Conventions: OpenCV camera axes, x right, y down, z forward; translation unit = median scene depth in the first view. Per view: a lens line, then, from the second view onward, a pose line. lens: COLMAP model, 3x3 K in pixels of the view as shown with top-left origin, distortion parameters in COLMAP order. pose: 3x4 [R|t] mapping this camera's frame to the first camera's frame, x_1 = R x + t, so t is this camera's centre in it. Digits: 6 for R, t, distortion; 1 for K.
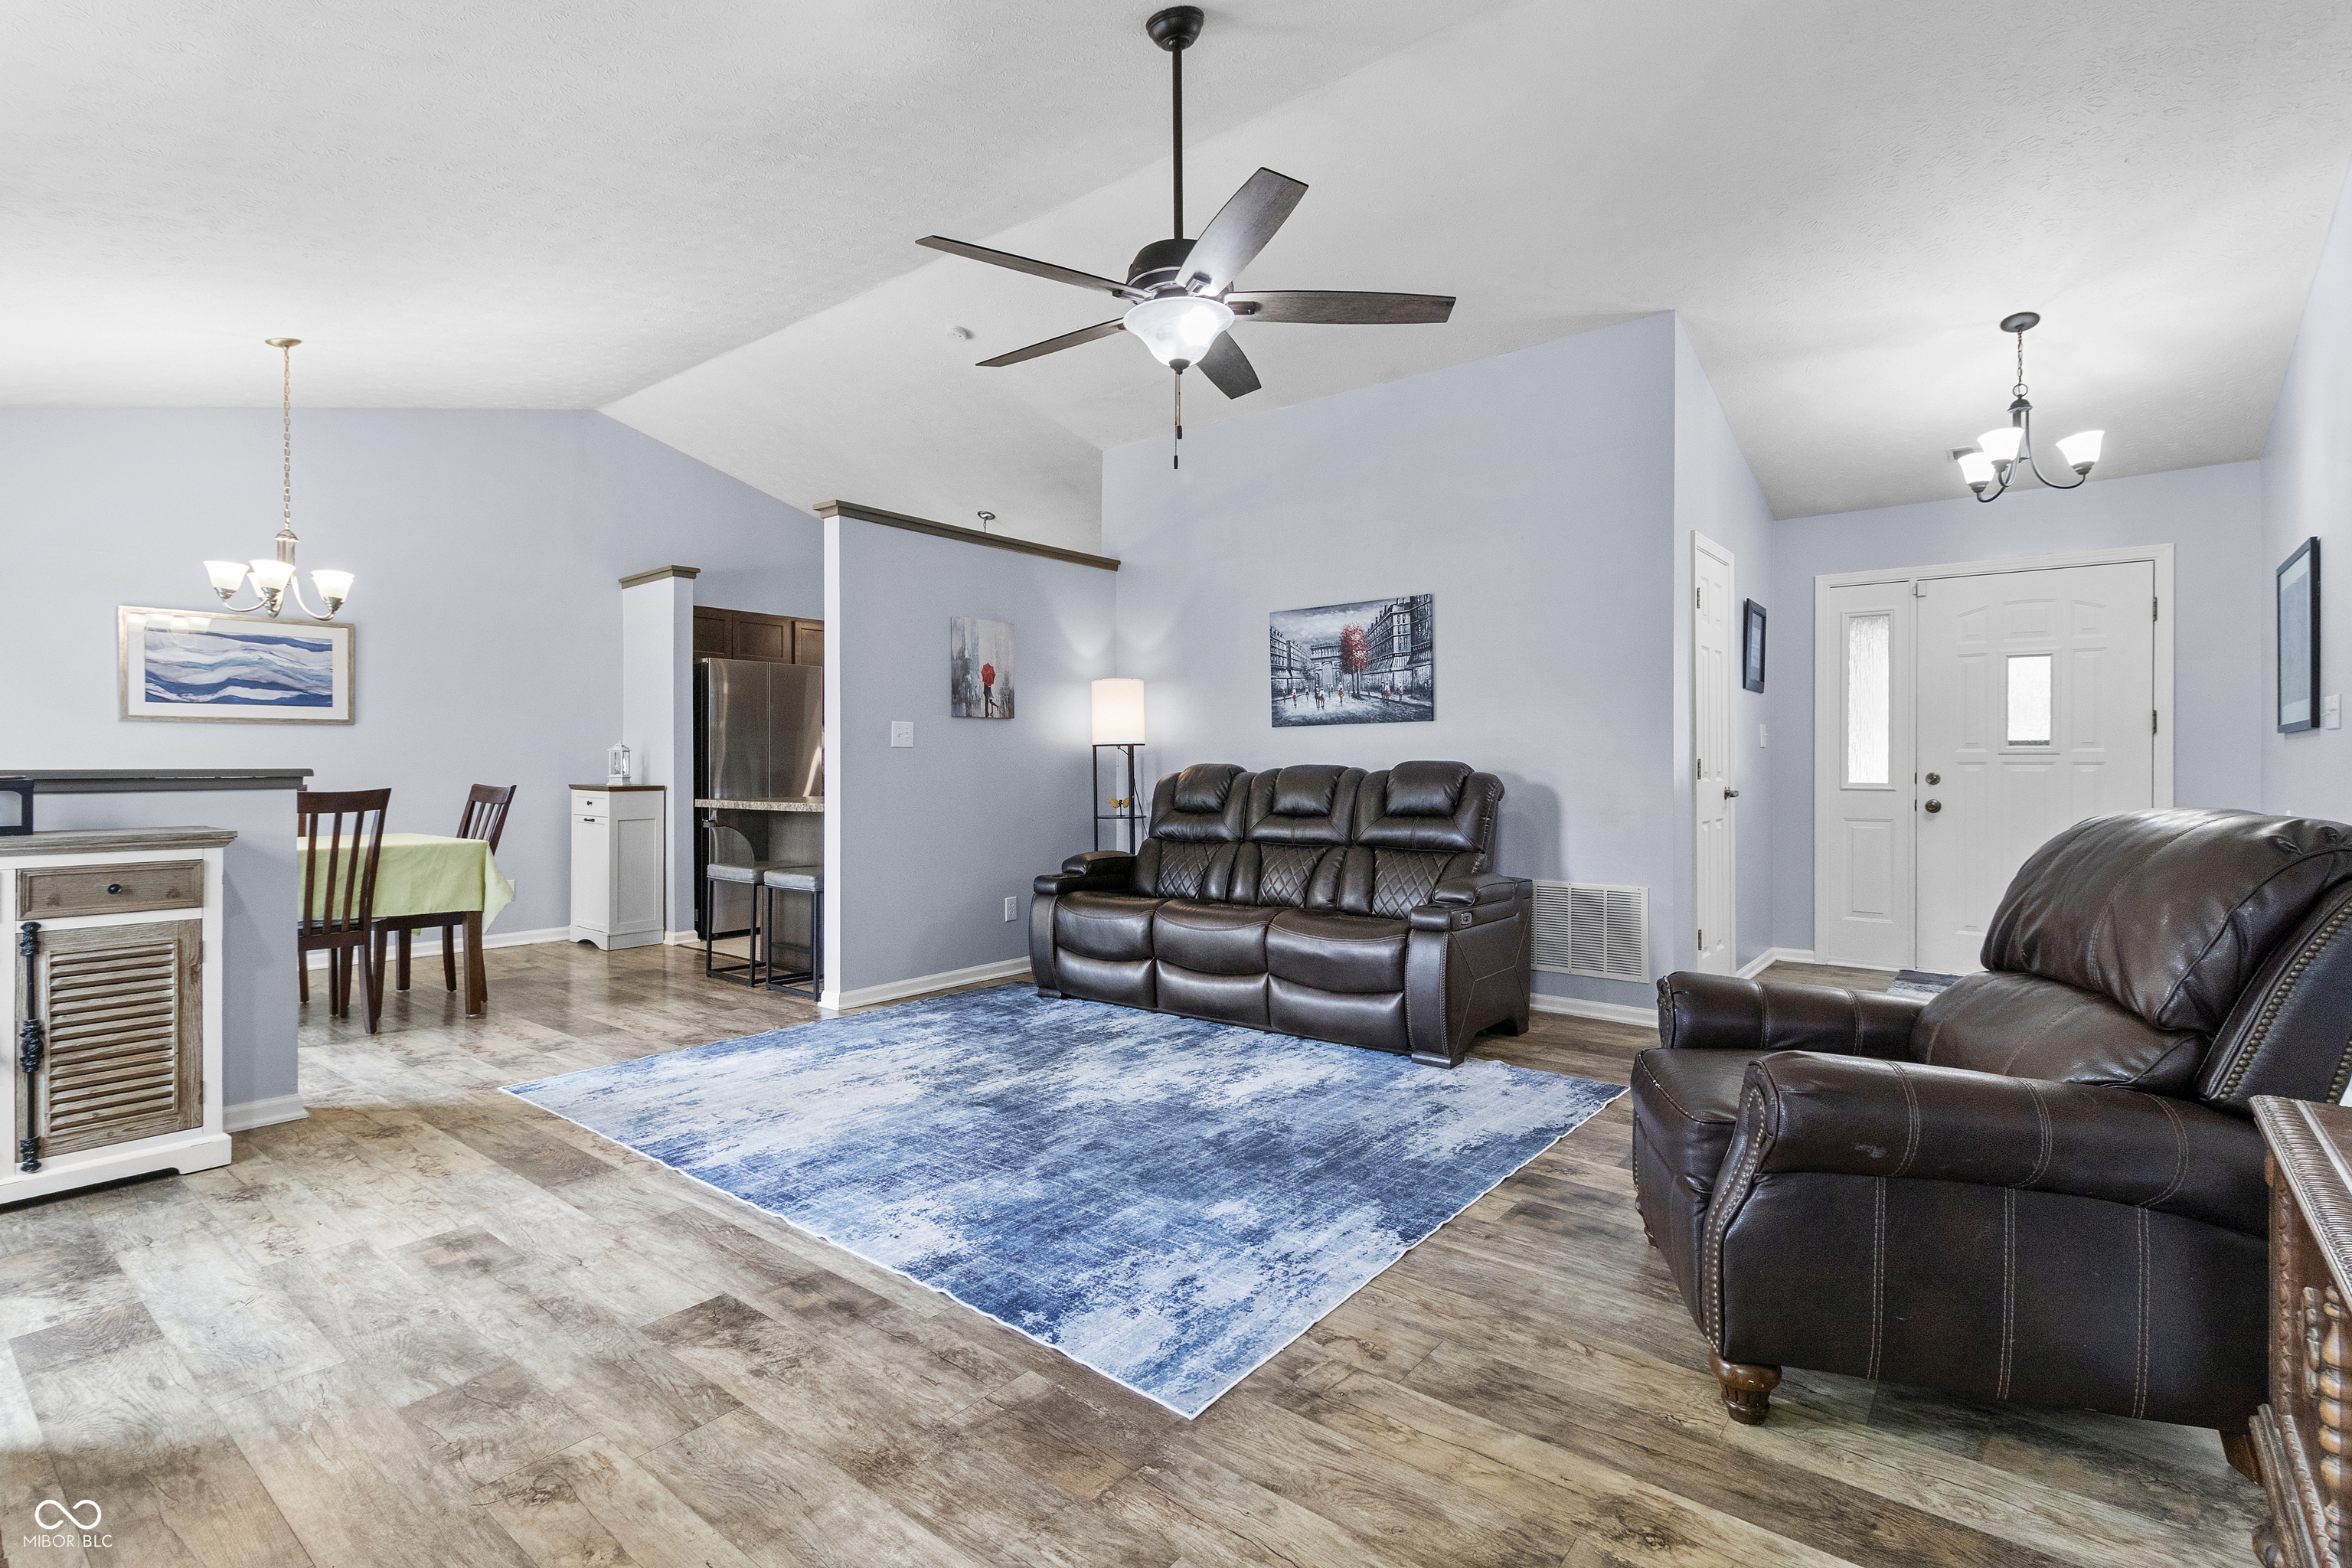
lens RADIAL K [[1101.4, 0, 1156.5], [0, 1101.4, 768.1], [0, 0, 1]] dist [0.002669, -0.000305]
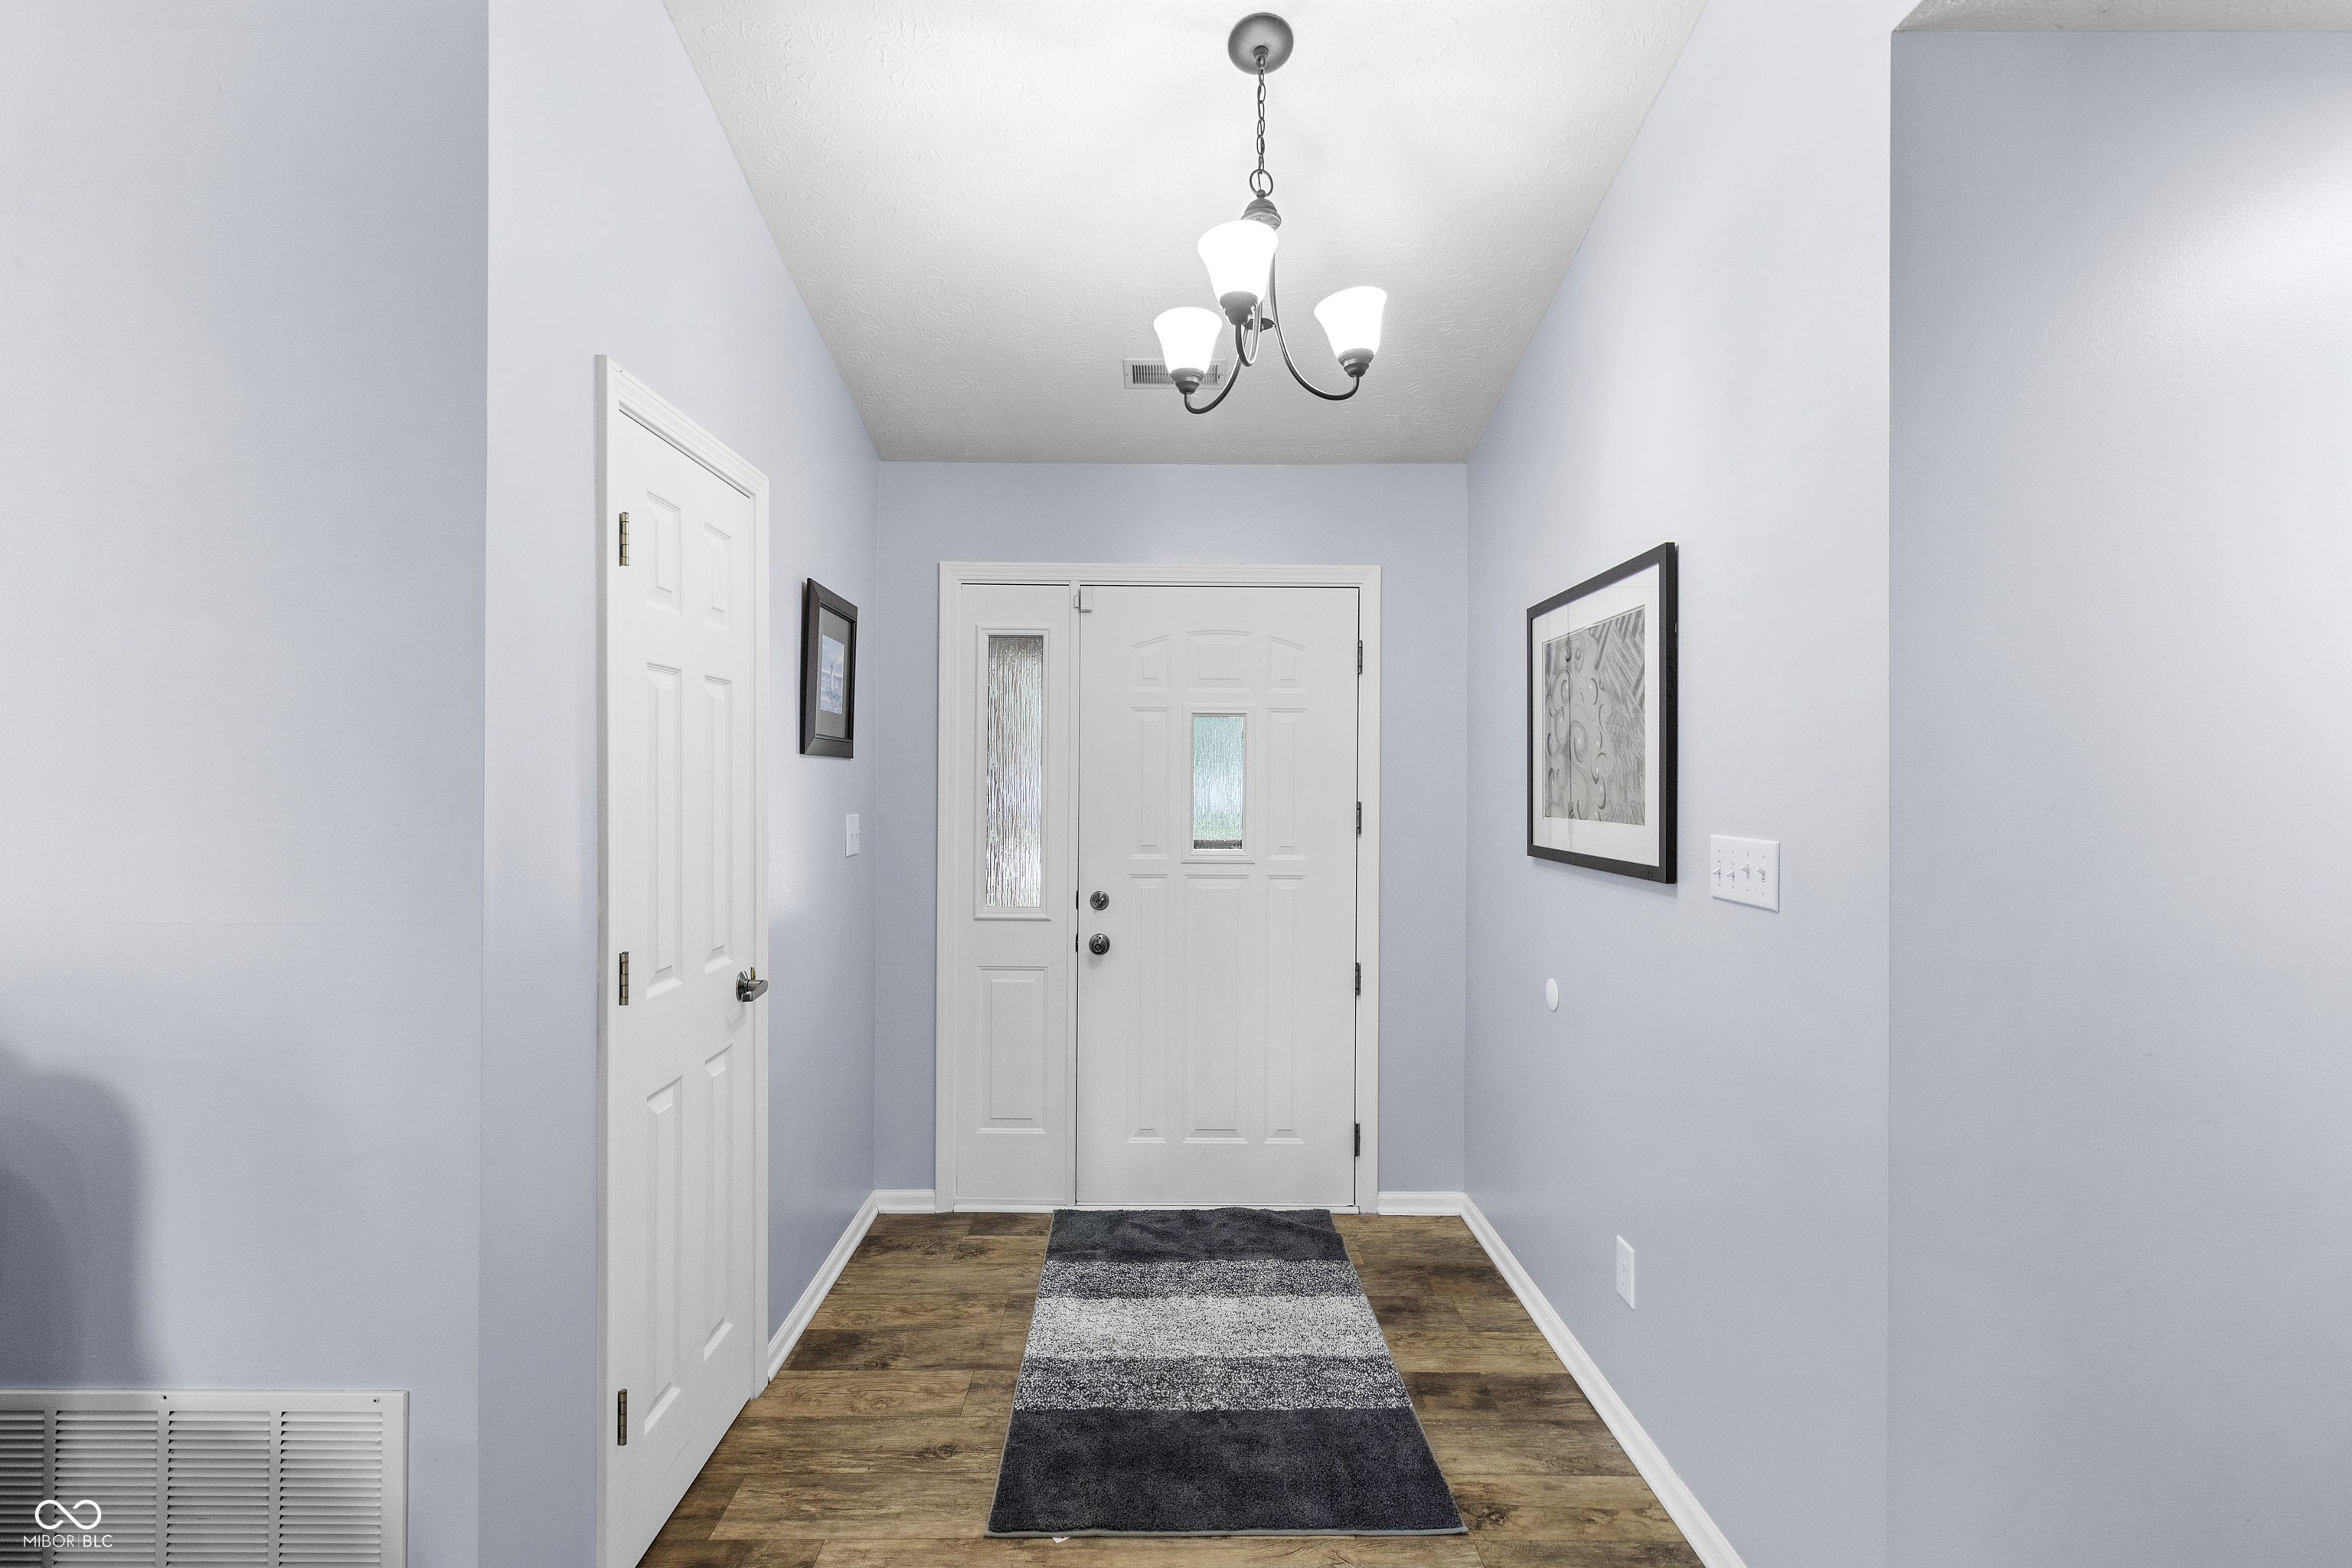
lens RADIAL K [[1101.4, 0, 1163.2], [0, 1101.4, 782.9], [0, 0, 1]] dist [0.002669, -0.000305]
pose [[0.773603, 0.003061, 0.633663, 0.480558], [-0.003533, 0.999994, -0.000518, -0.083739], [-0.633661, -0.001838, 0.773609, 0.707105]]
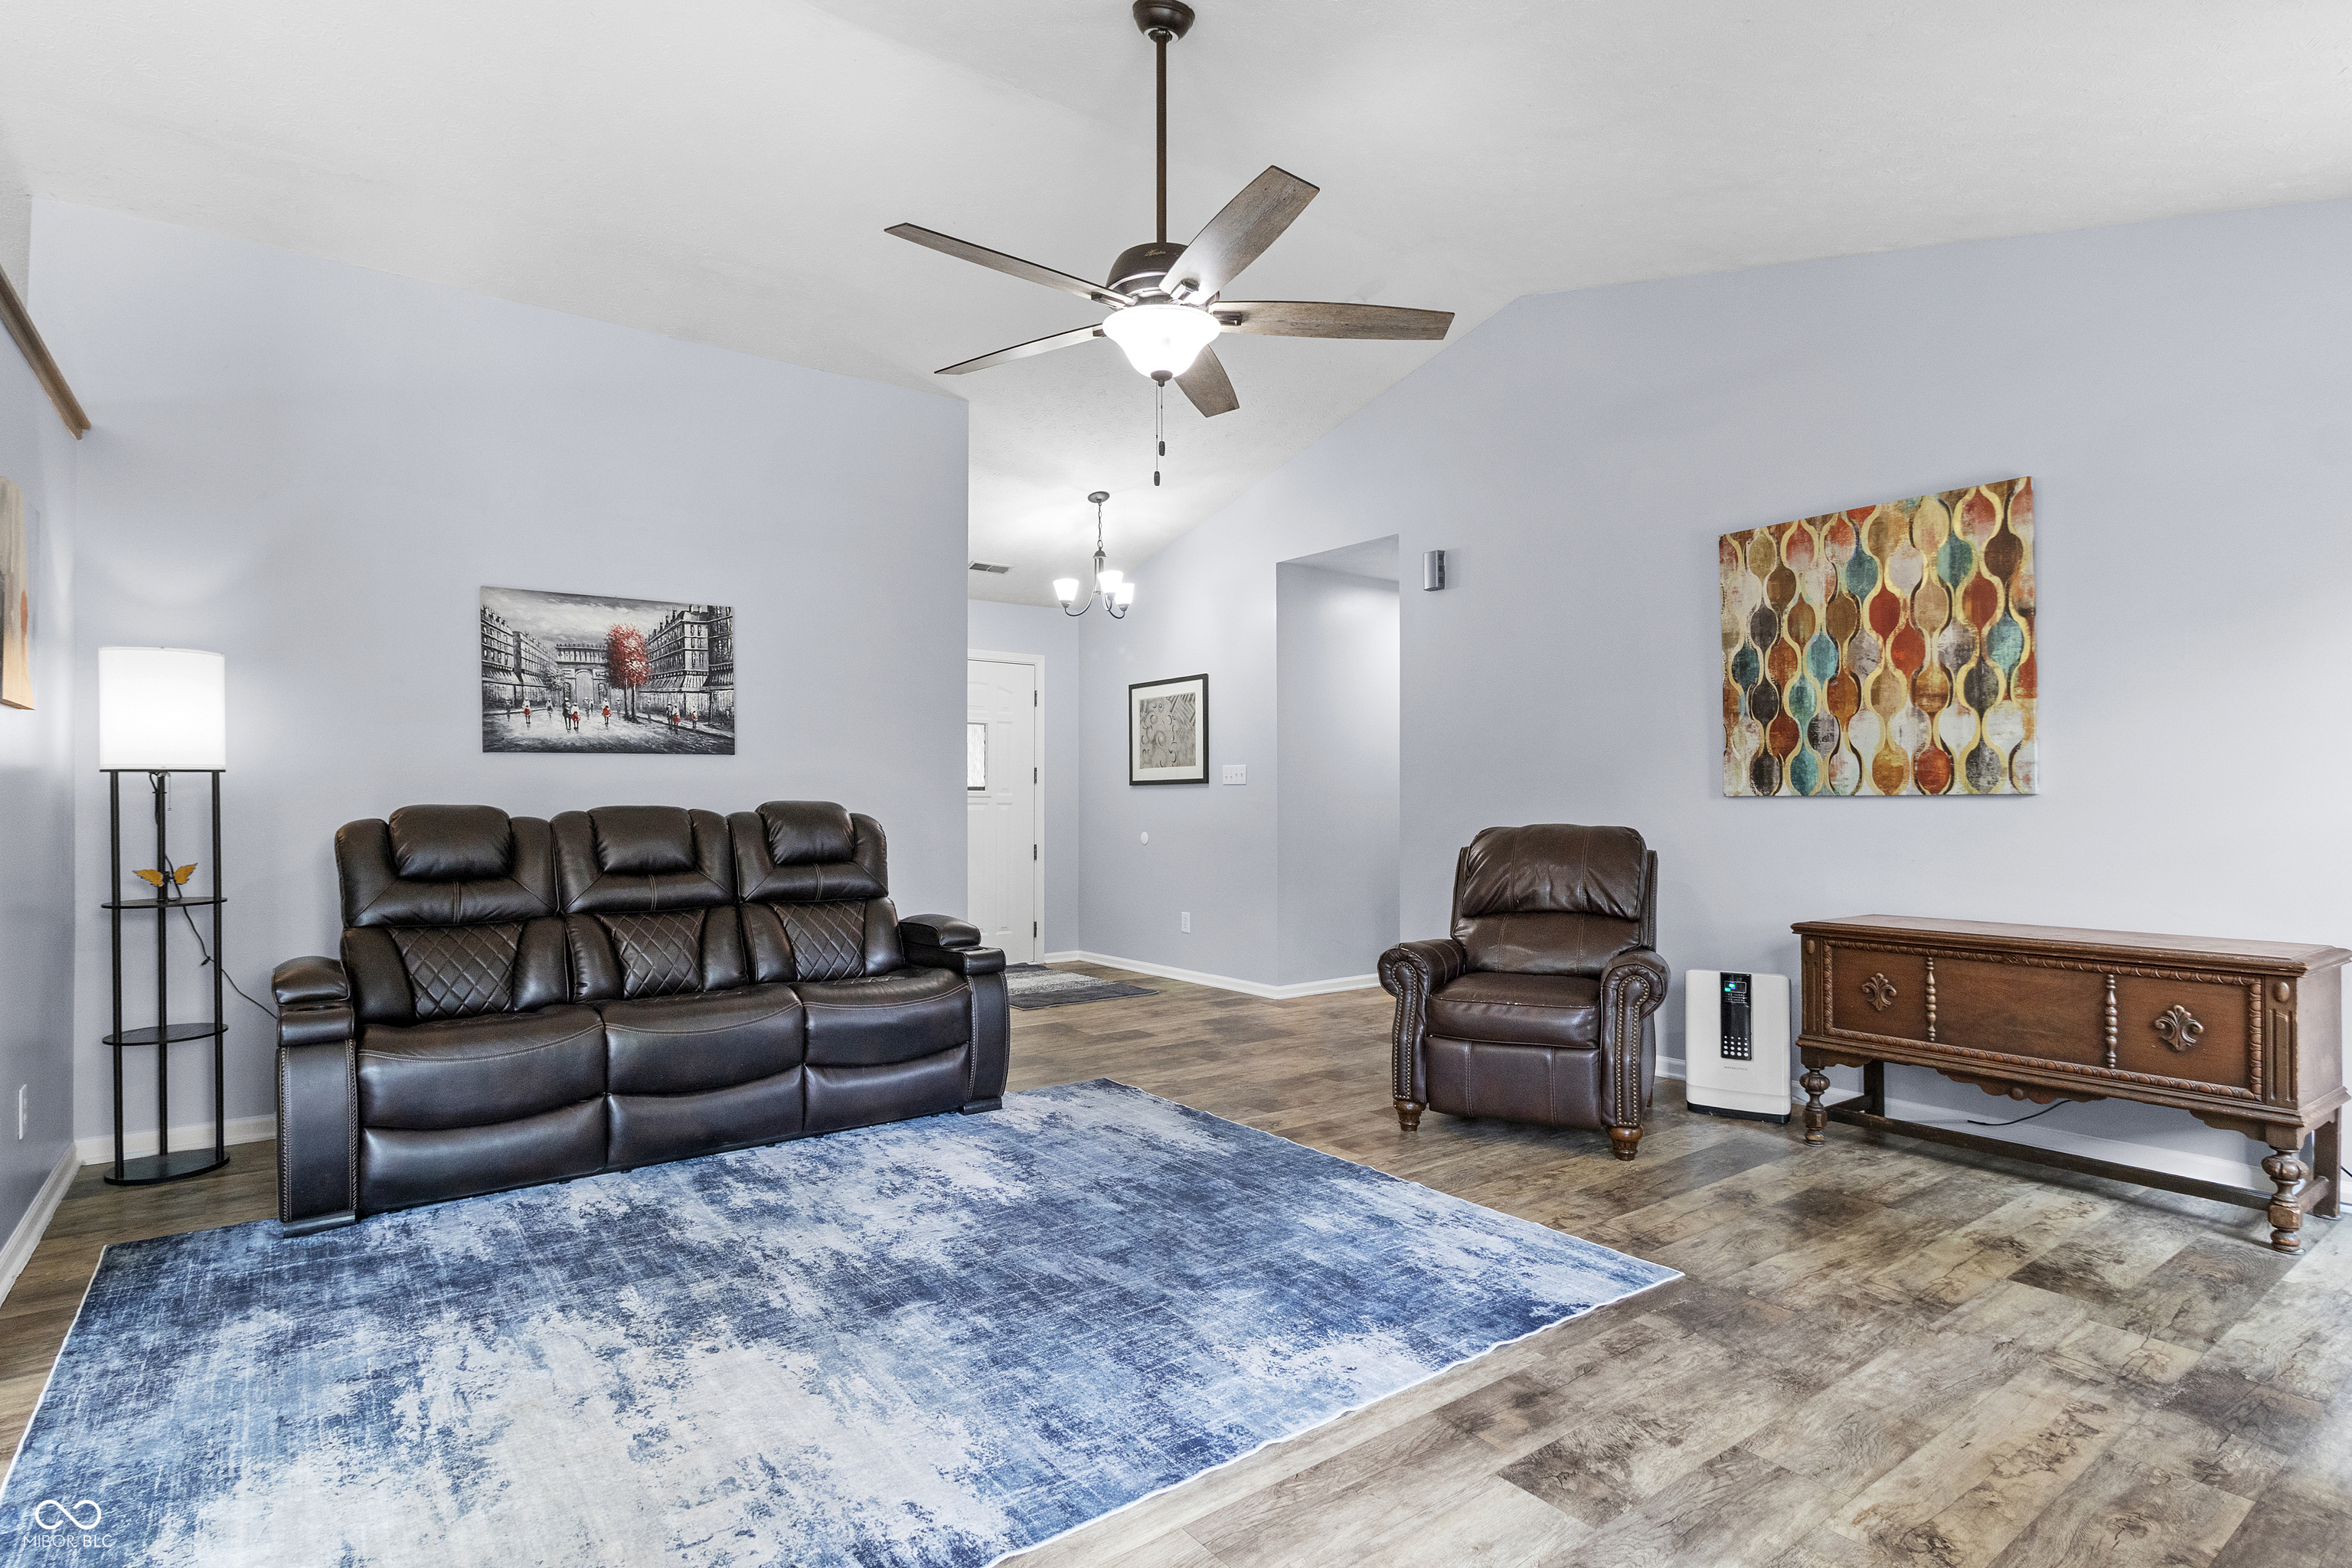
lens RADIAL K [[1177.8, 0, 1159.0], [0, 1177.8, 789.4], [0, 0, 1]] dist [-0.000597, -0.002103]
pose [[0.252749, 0.012123, 0.967456, -0.734534], [0.004956, 0.999892, -0.013825, -0.001732], [-0.967519, 0.008289, 0.252661, 0.586132]]
